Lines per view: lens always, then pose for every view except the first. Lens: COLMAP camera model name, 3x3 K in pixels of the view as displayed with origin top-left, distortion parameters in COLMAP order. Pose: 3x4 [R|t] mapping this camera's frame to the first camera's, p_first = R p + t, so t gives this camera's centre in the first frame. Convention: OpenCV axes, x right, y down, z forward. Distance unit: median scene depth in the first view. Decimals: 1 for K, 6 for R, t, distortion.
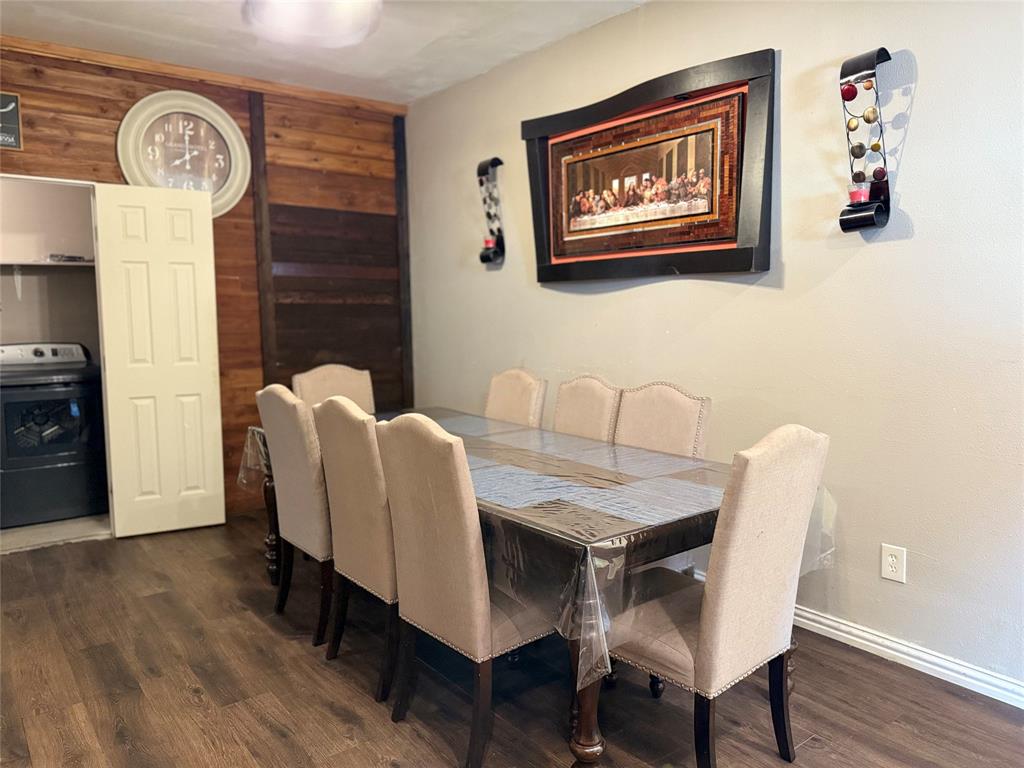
lens RADIAL K [[712.3, 0, 513.8], [0, 712.3, 395.3], [0, 0, 1]] dist [0.079517, -0.221451]
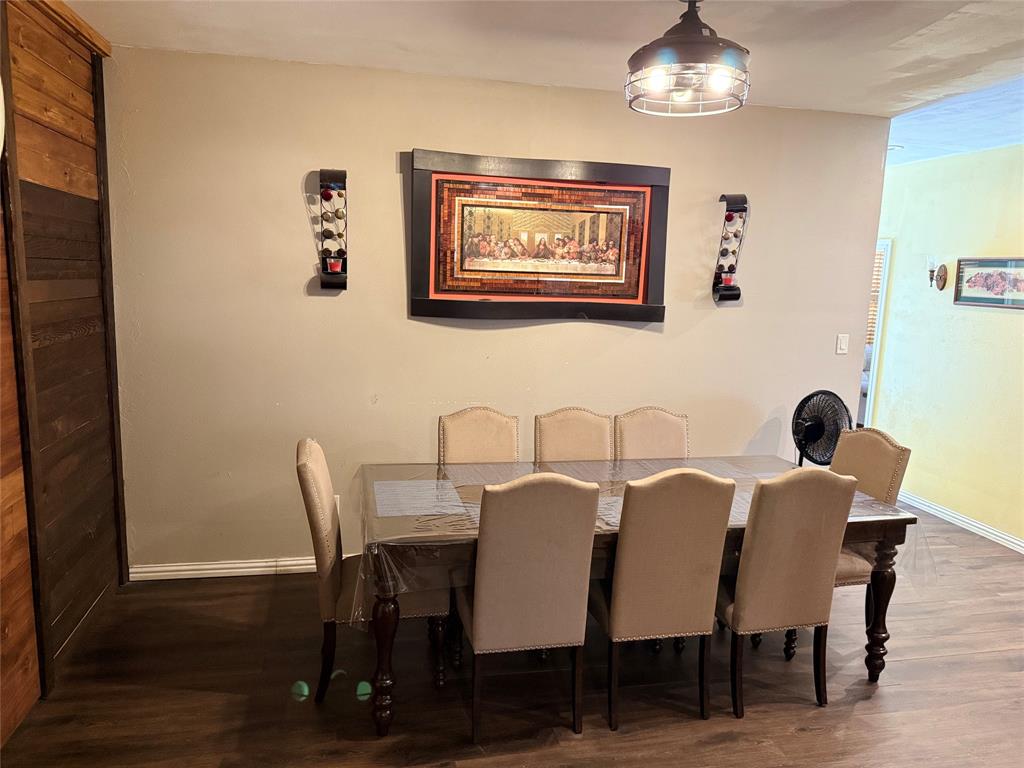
lens RADIAL K [[714.0, 0, 512.0], [0, 714.0, 384.0], [0, 0, 1]] dist [0.150372, -0.226801]
pose [[0.440170, -0.125596, 0.889087, -0.975990], [0.066874, 0.992005, 0.107026, -0.197615], [-0.895420, 0.012347, 0.445050, 0.545695]]
